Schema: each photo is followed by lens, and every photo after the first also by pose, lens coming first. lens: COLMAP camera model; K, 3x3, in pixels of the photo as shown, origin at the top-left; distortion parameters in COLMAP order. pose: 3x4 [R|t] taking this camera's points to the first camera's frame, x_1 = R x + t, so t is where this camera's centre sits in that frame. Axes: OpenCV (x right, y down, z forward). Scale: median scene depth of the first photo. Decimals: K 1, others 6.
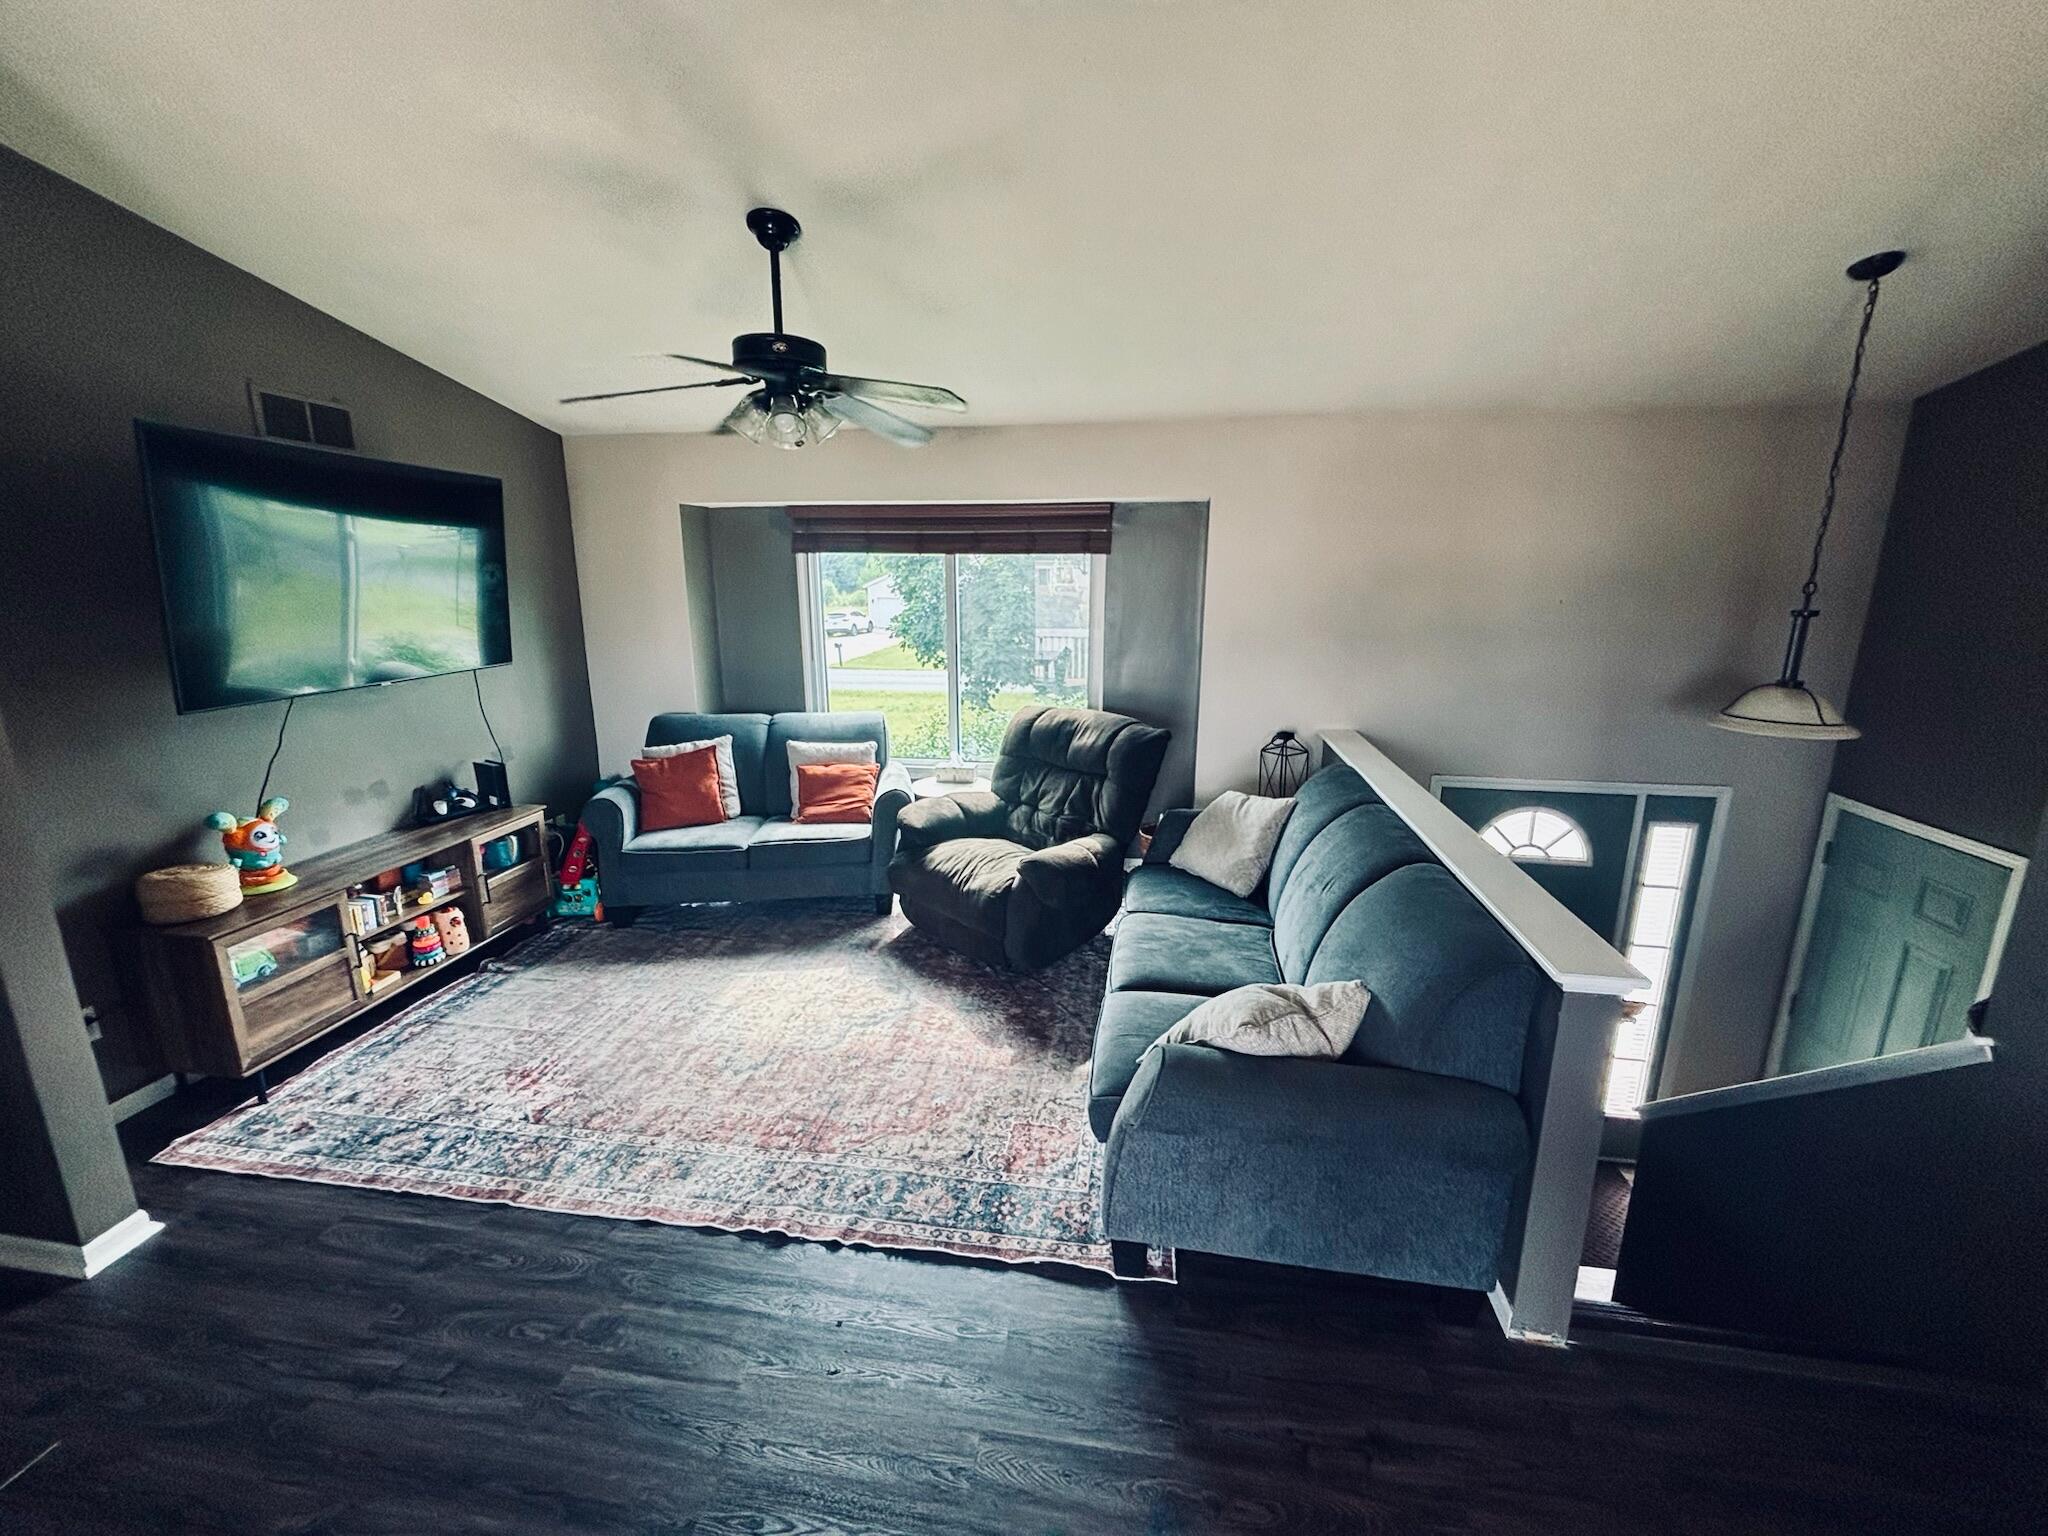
lens RADIAL K [[813.6, 0, 1024.0], [0, 813.6, 768.0], [0, 0, 1]] dist [-0.001134, -0.000275]
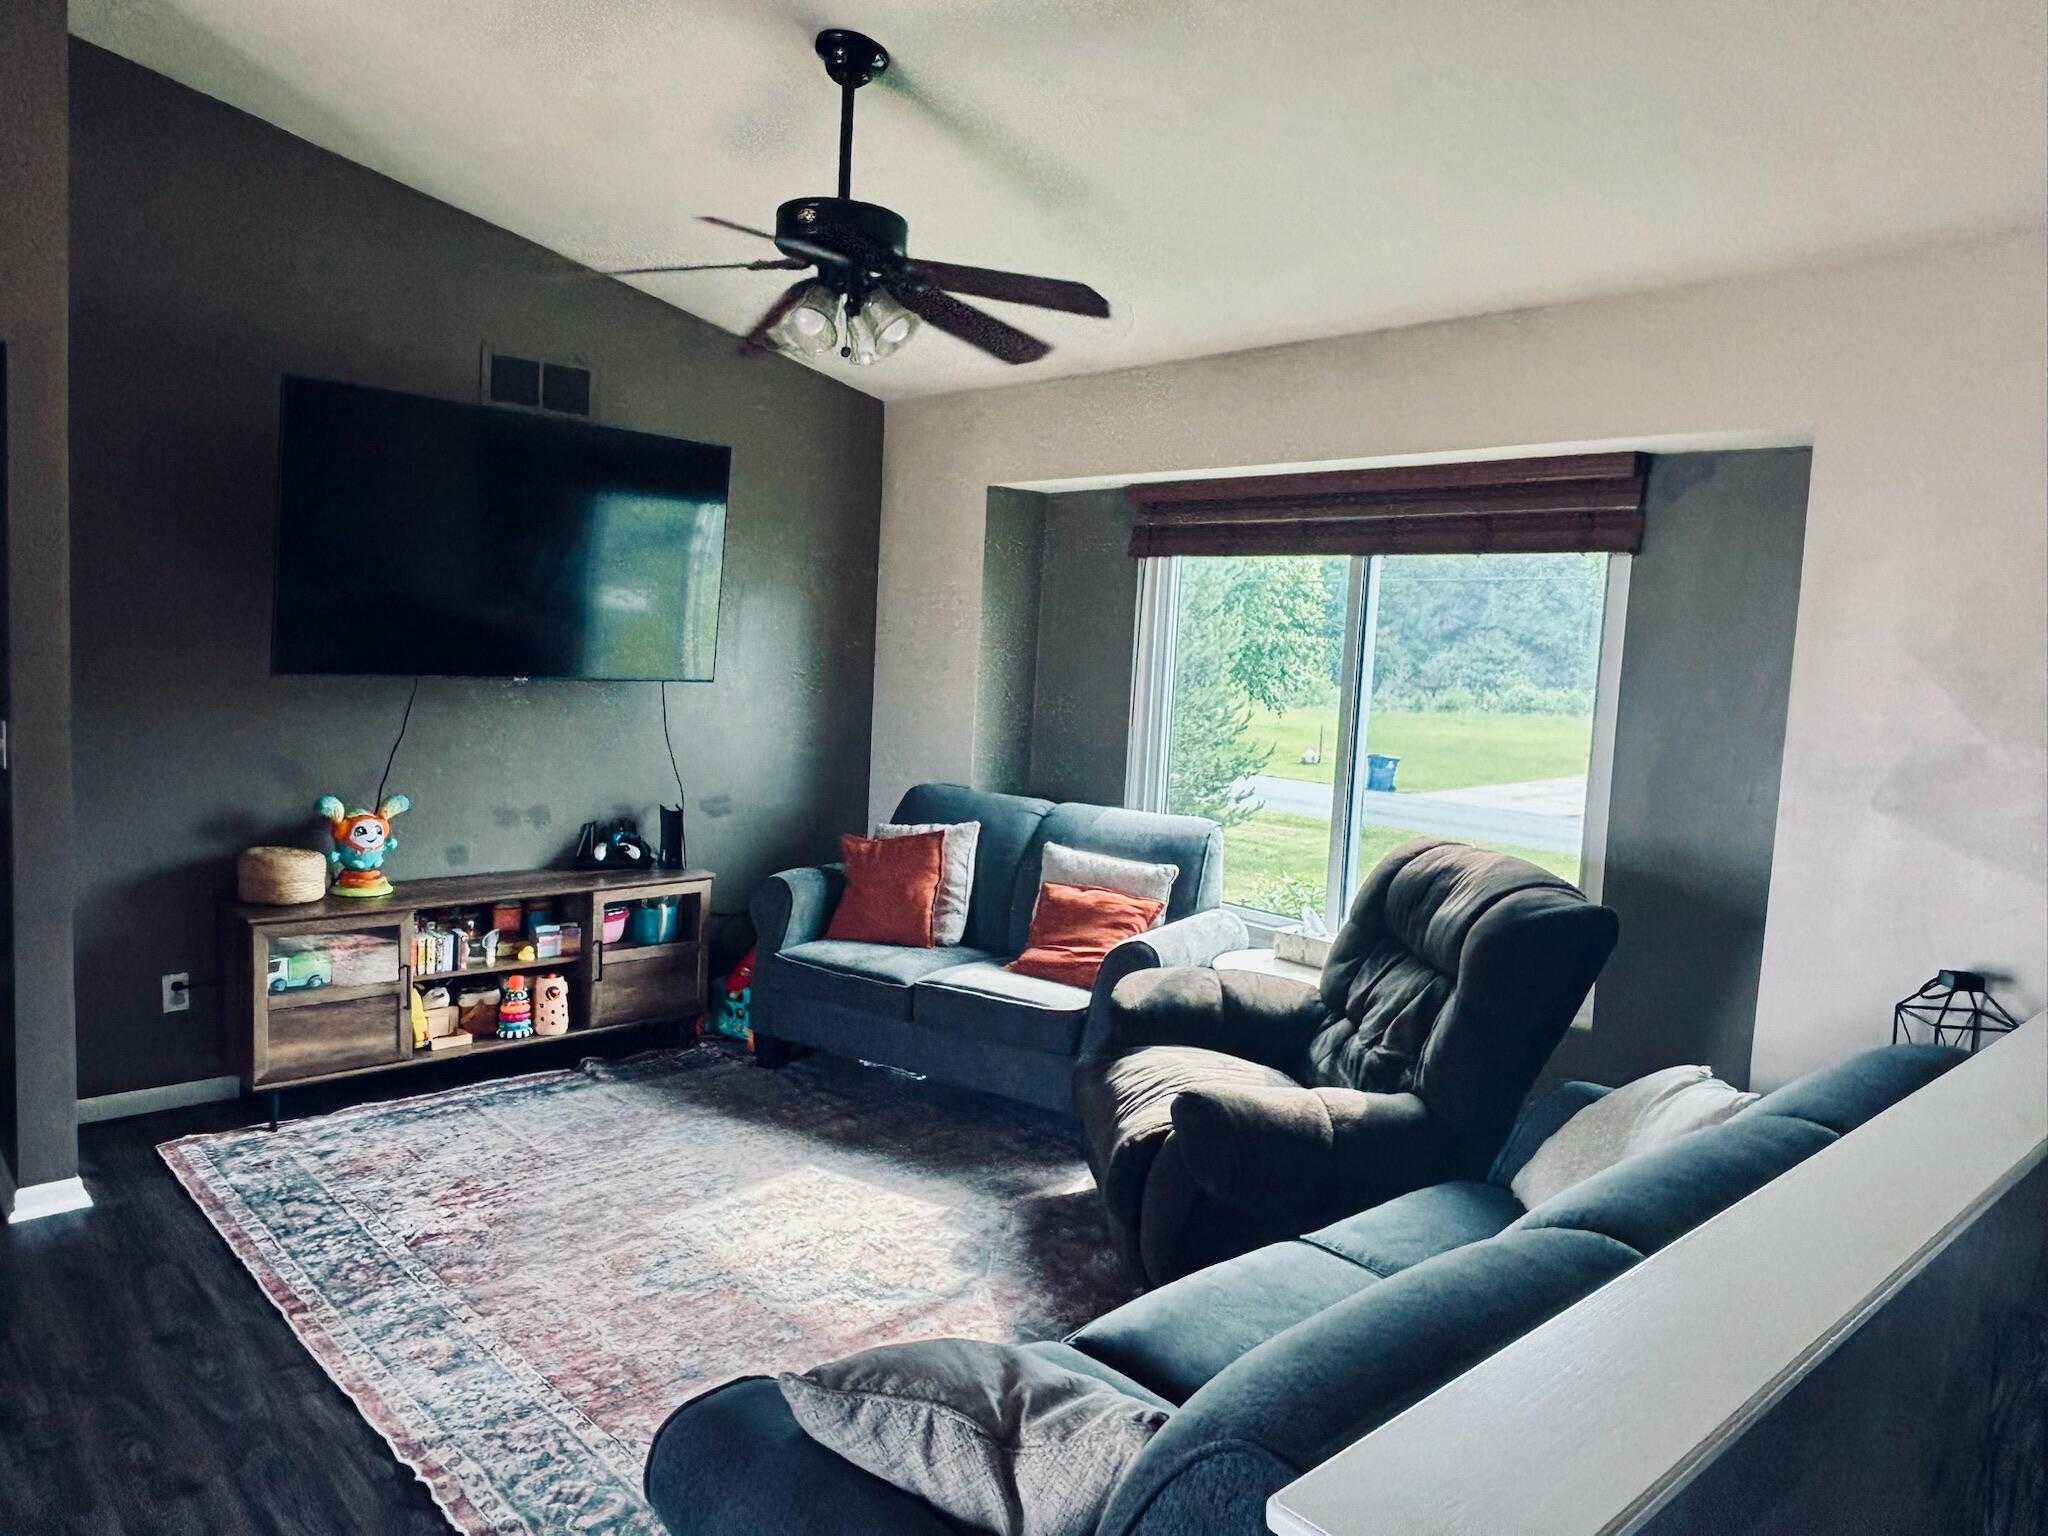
lens RADIAL K [[1377.8, 0, 1024.0], [0, 1377.8, 768.0], [0, 0, 1]] dist [0.055739, -0.079574]
pose [[0.781701, 0.099585, -0.615651, 0.426605], [-0.190557, 0.978098, -0.083740, 0.003867], [0.593828, 0.182776, 0.783557, 0.182506]]
